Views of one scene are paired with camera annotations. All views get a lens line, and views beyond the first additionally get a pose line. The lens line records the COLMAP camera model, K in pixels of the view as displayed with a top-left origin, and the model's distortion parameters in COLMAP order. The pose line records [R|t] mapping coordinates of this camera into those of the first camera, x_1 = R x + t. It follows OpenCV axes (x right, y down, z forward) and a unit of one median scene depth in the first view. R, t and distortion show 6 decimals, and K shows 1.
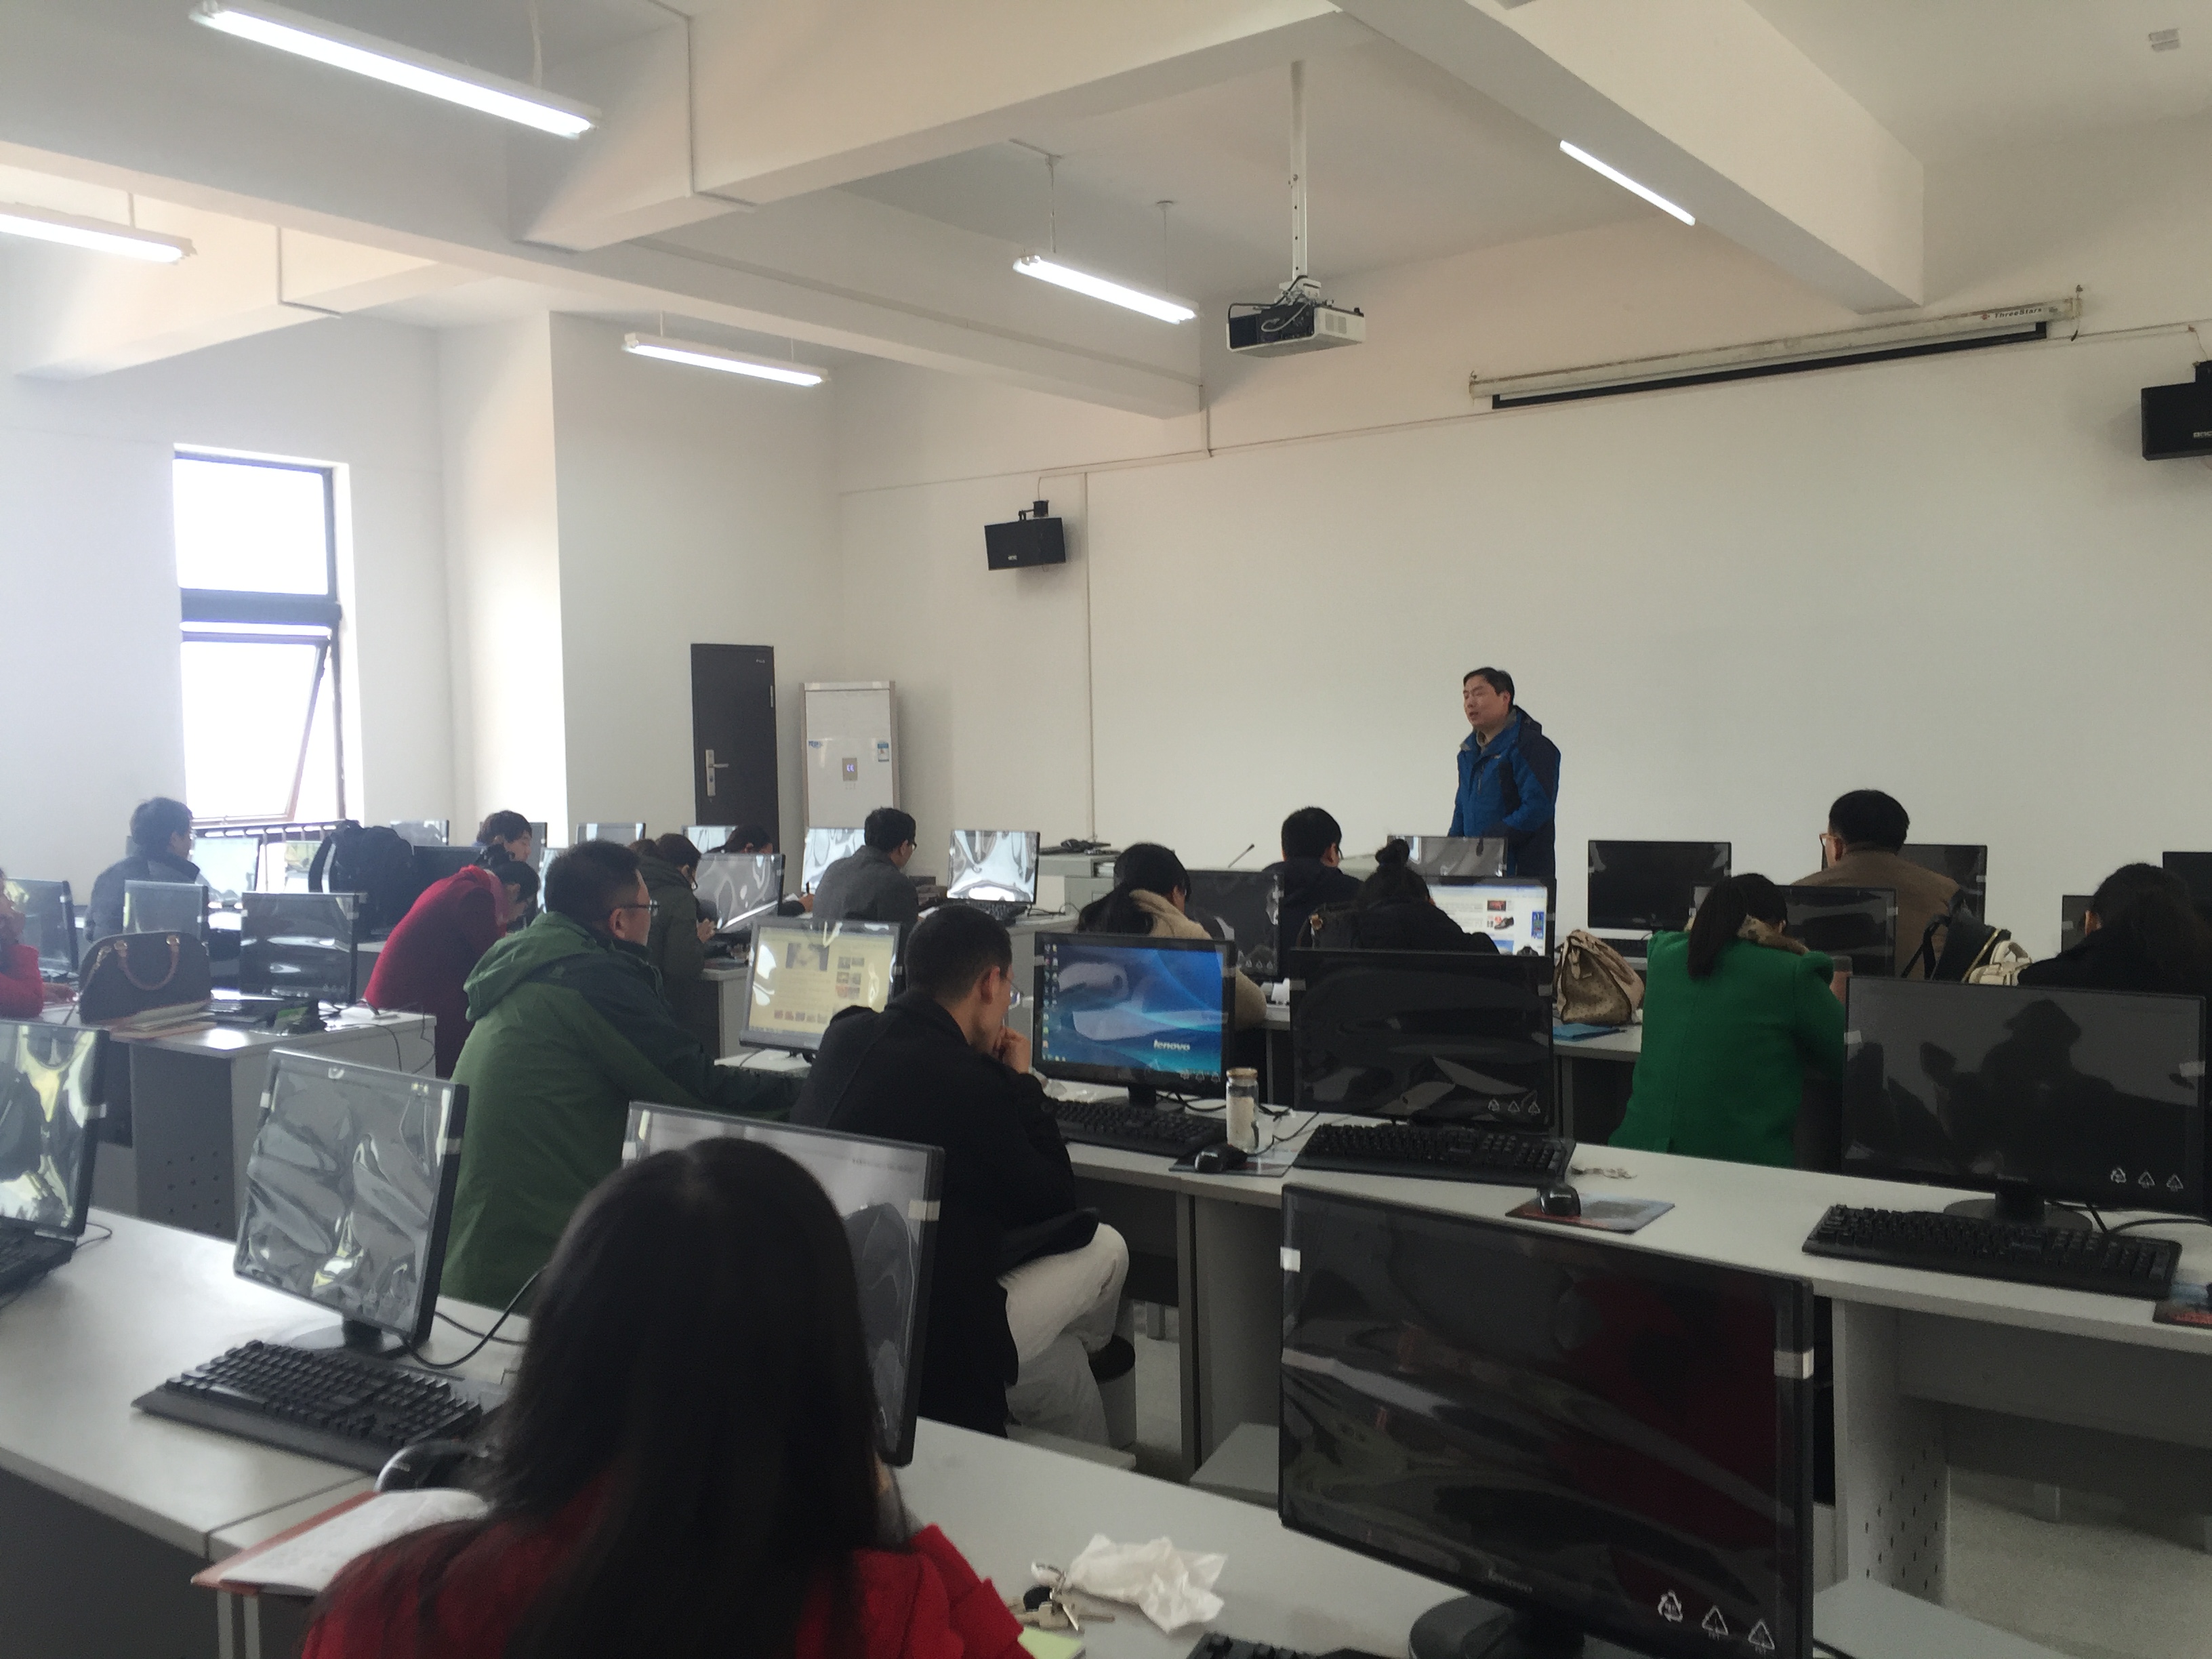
lens RADIAL K [[1941.9, 0, 1106.0], [0, 1941.9, 829.5], [0, 0, 1]] dist [0.018951, -0.000941]
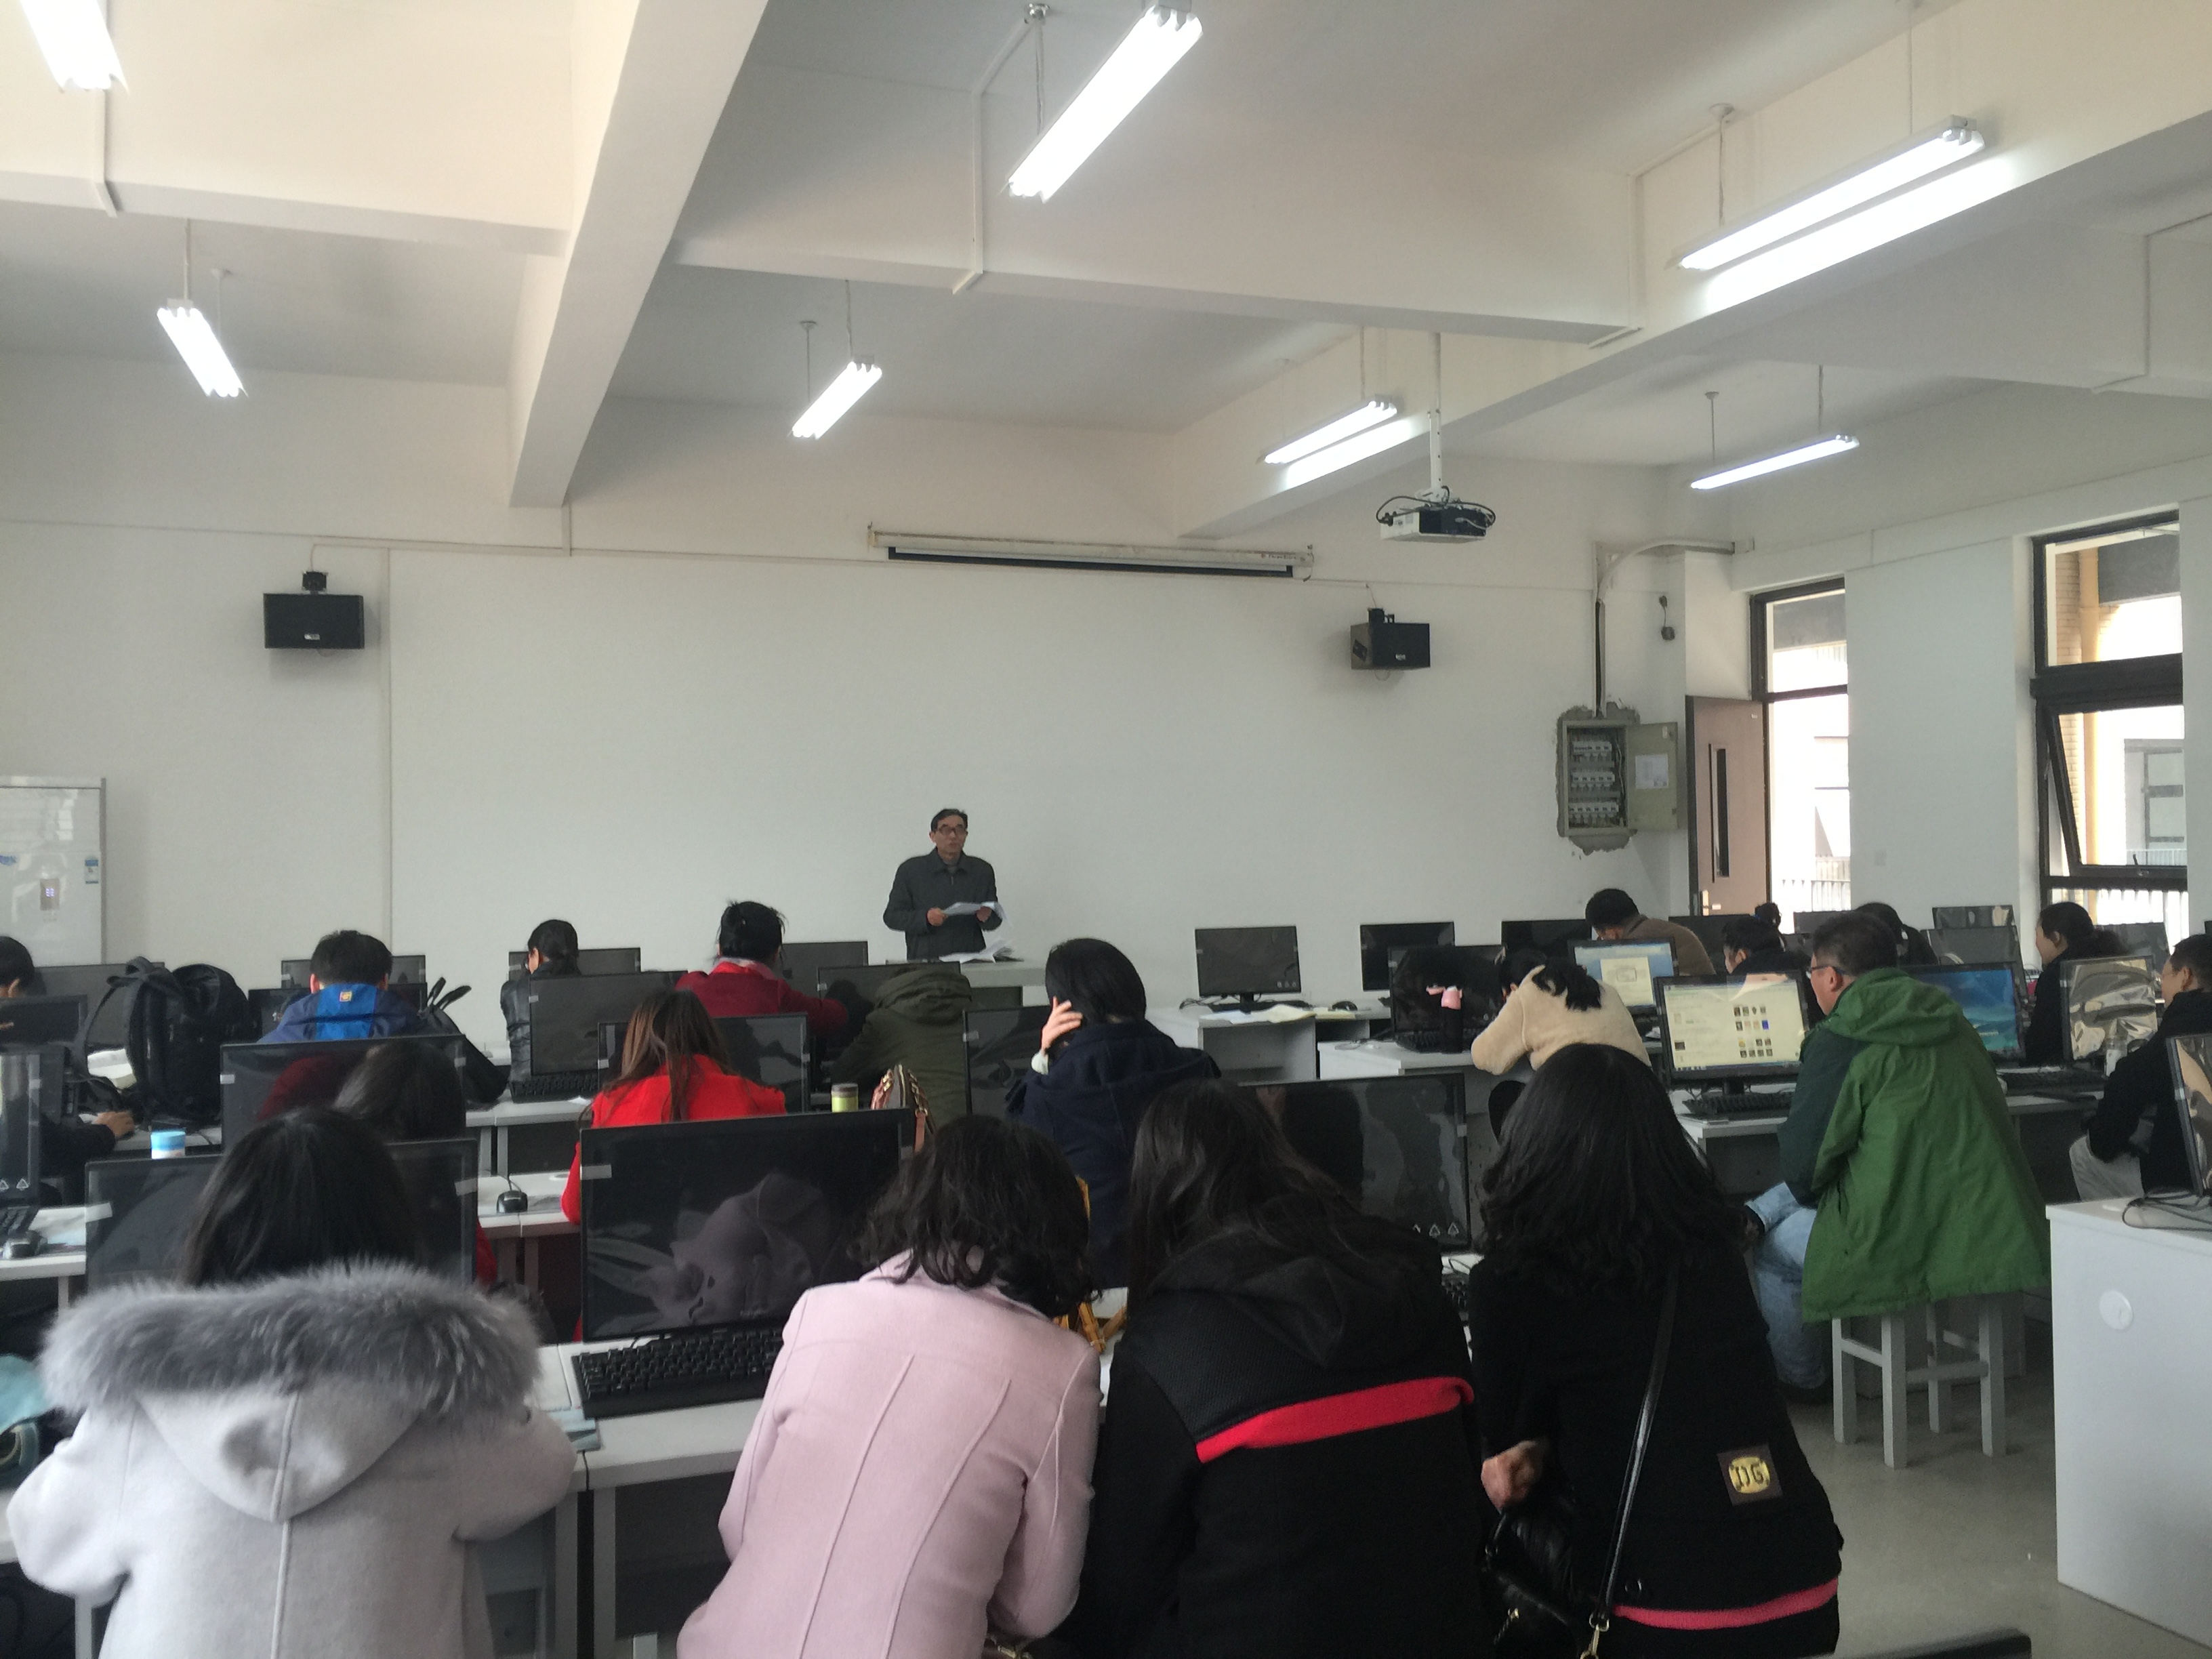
lens RADIAL K [[1894.0, 0, 1106.0], [0, 1894.0, 829.5], [0, 0, 1]] dist [0.058582, -0.014868]
pose [[0.513834, 0.010521, 0.857825, -0.677397], [0.043849, 0.998296, -0.038509, -0.011775], [-0.856768, 0.057402, 0.512497, 0.337412]]
